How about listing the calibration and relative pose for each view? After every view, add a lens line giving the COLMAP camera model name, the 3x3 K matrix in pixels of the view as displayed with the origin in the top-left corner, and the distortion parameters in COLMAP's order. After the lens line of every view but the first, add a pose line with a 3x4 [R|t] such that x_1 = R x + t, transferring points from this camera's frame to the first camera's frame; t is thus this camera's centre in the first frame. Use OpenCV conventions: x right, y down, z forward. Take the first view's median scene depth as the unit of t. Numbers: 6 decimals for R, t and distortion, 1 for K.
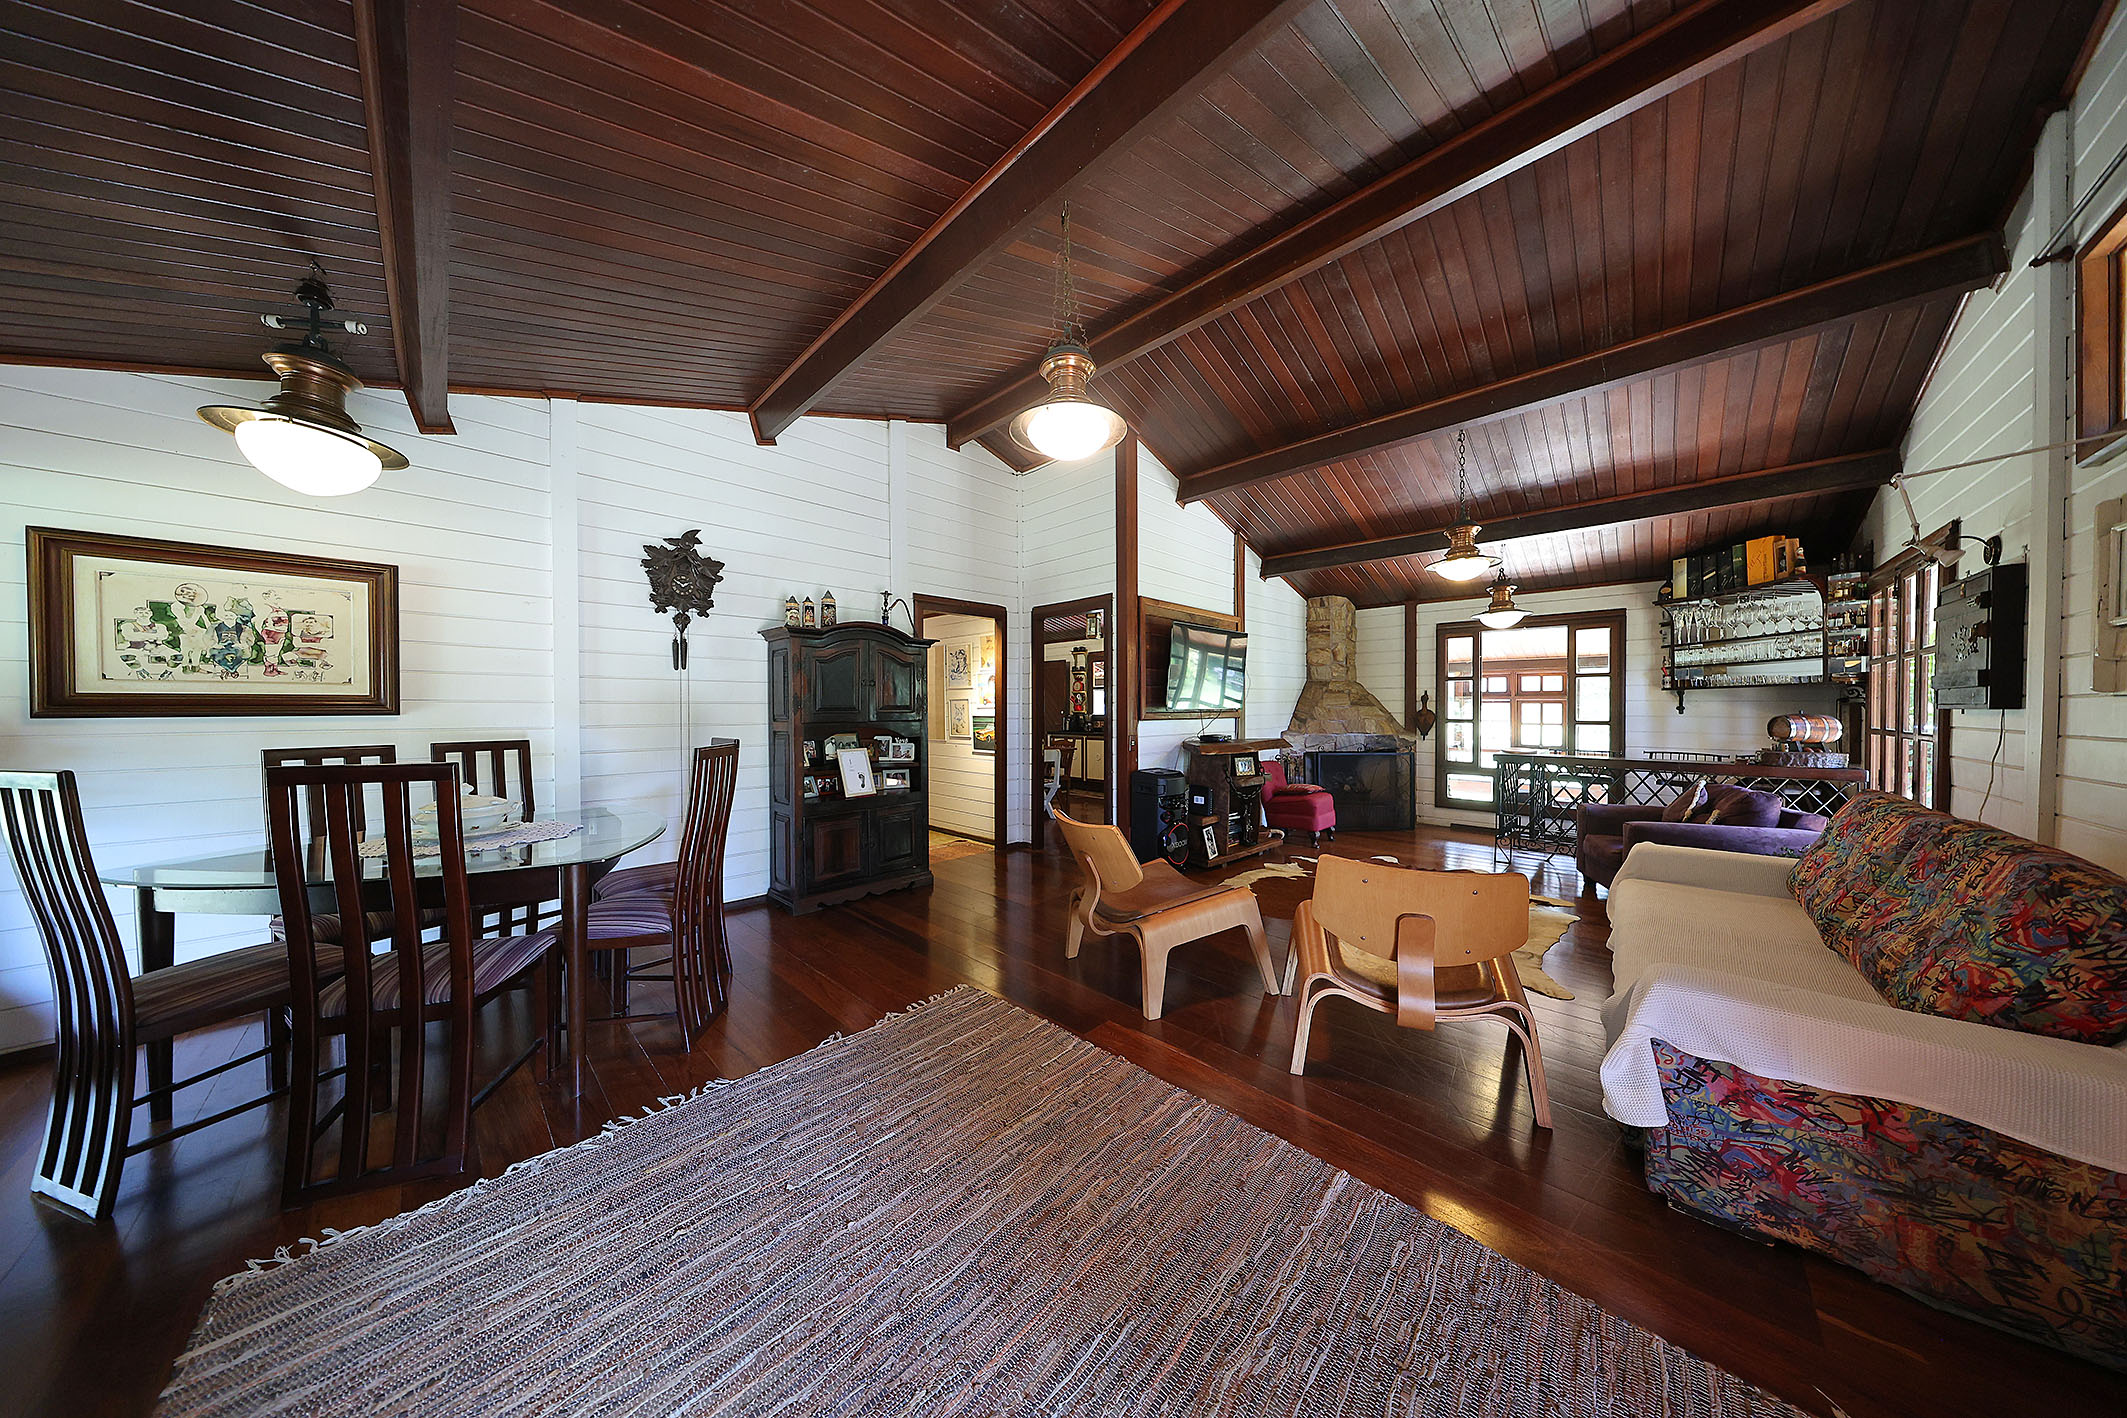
lens RADIAL K [[613.4, 0, 1072.6], [0, 613.4, 714.2], [0, 0, 1]] dist [-0.001242, 0.000039]
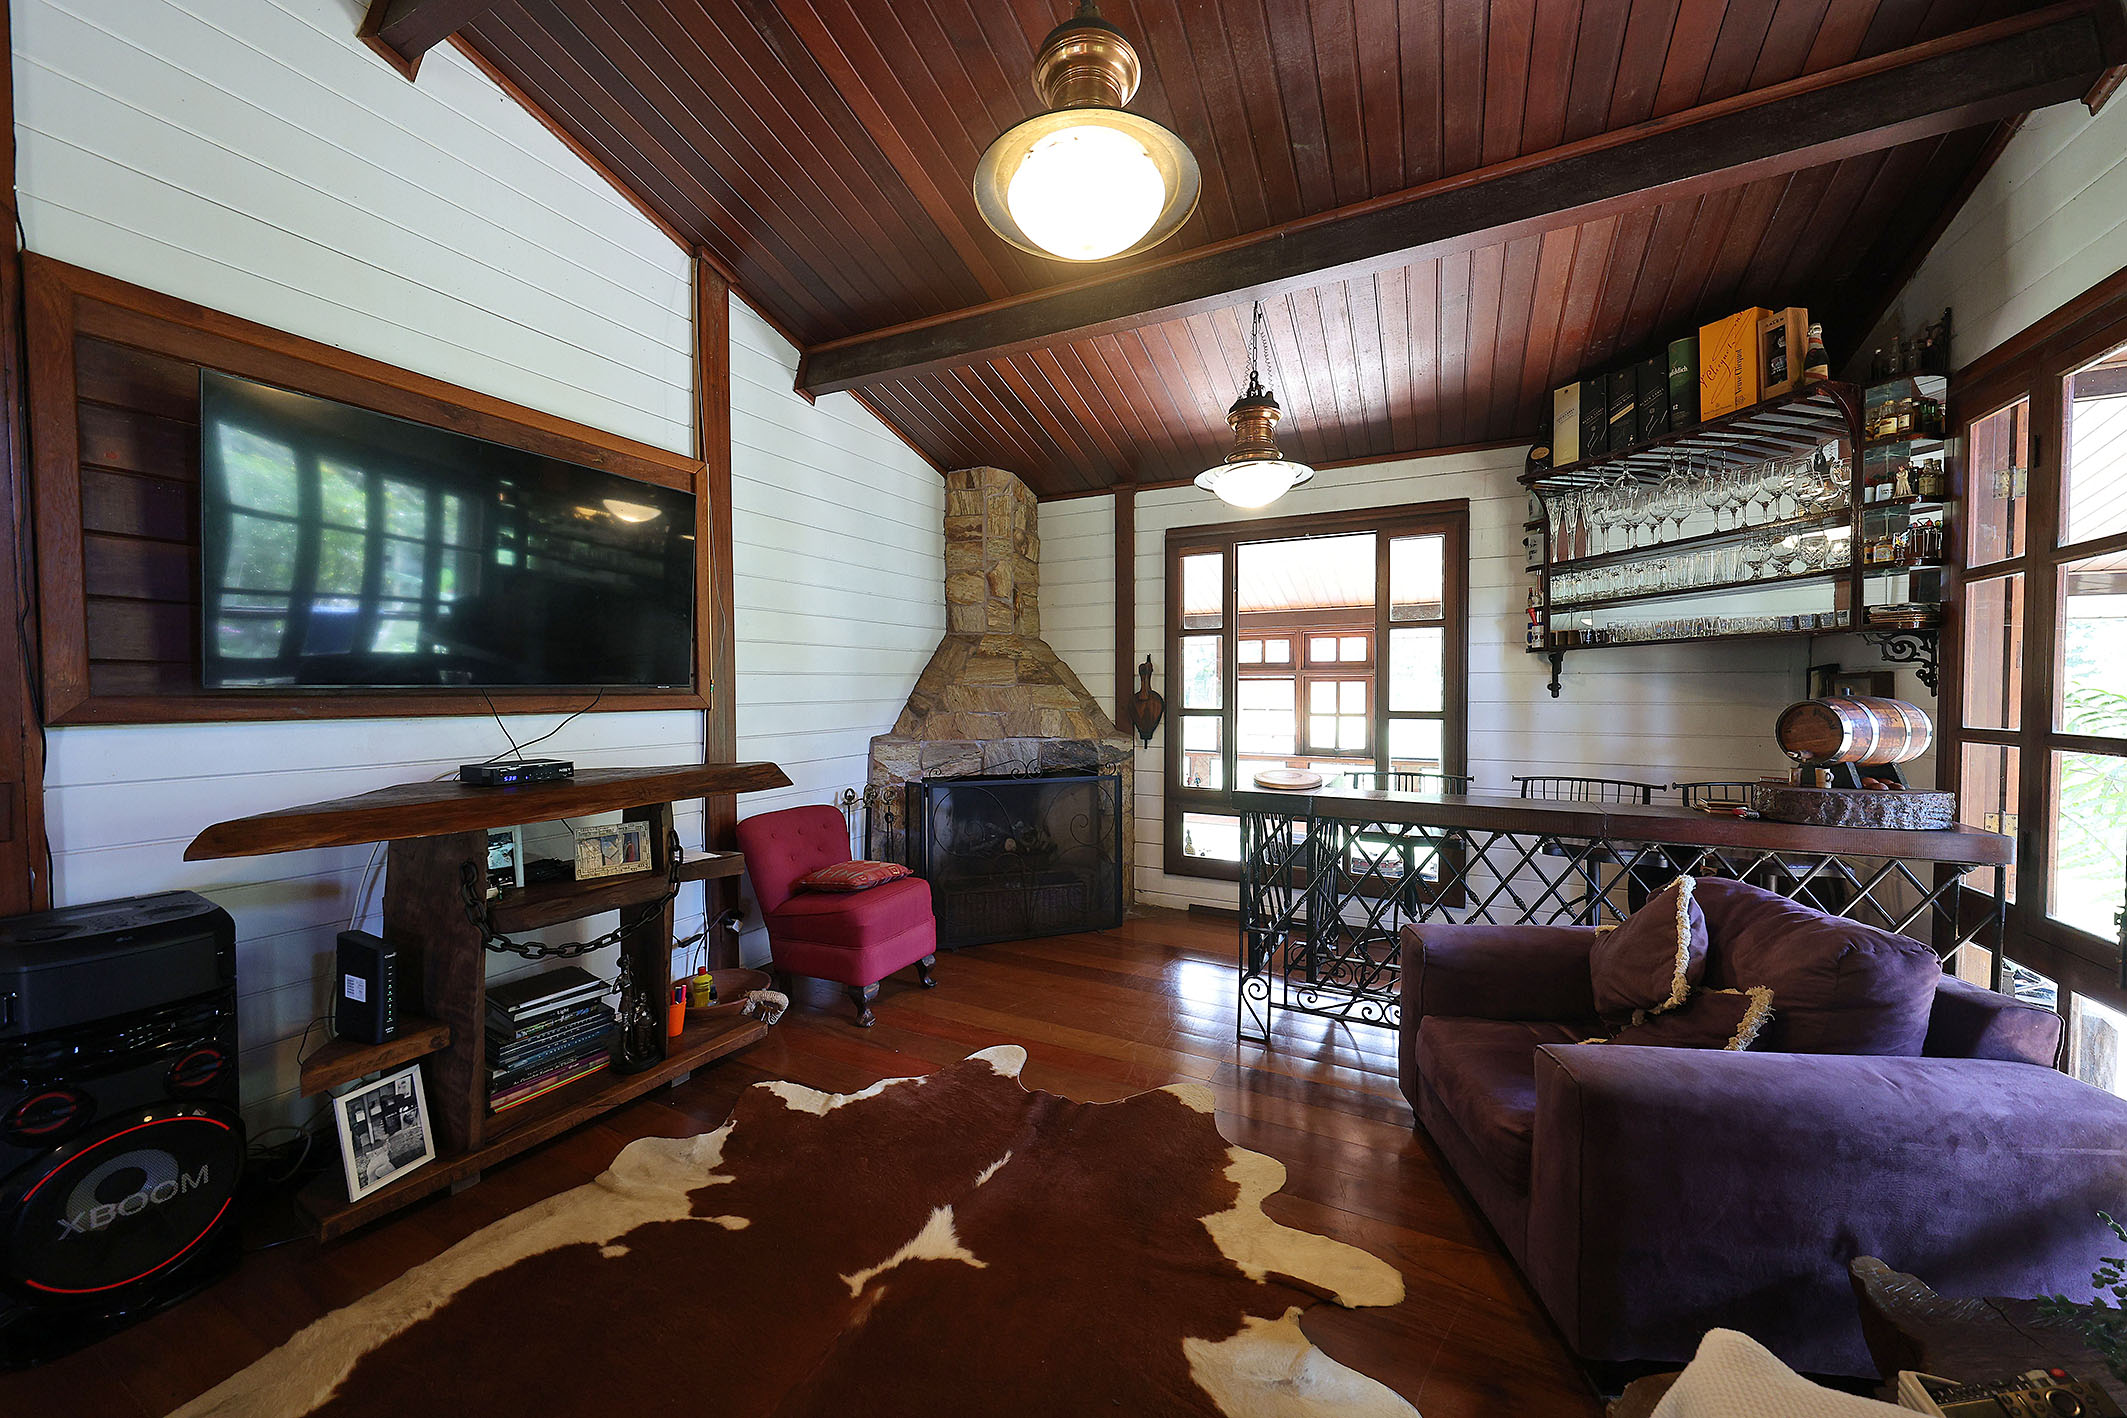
lens RADIAL K [[760.3, 0, 1067.7], [0, 760.3, 711.0], [0, 0, 1]] dist [-0.010991, -0.000049]
pose [[0.954126, -0.007677, 0.299308, 0.466890], [0.003370, 0.999883, 0.014904, 0.000007], [-0.299388, -0.013212, 0.954040, 0.593609]]
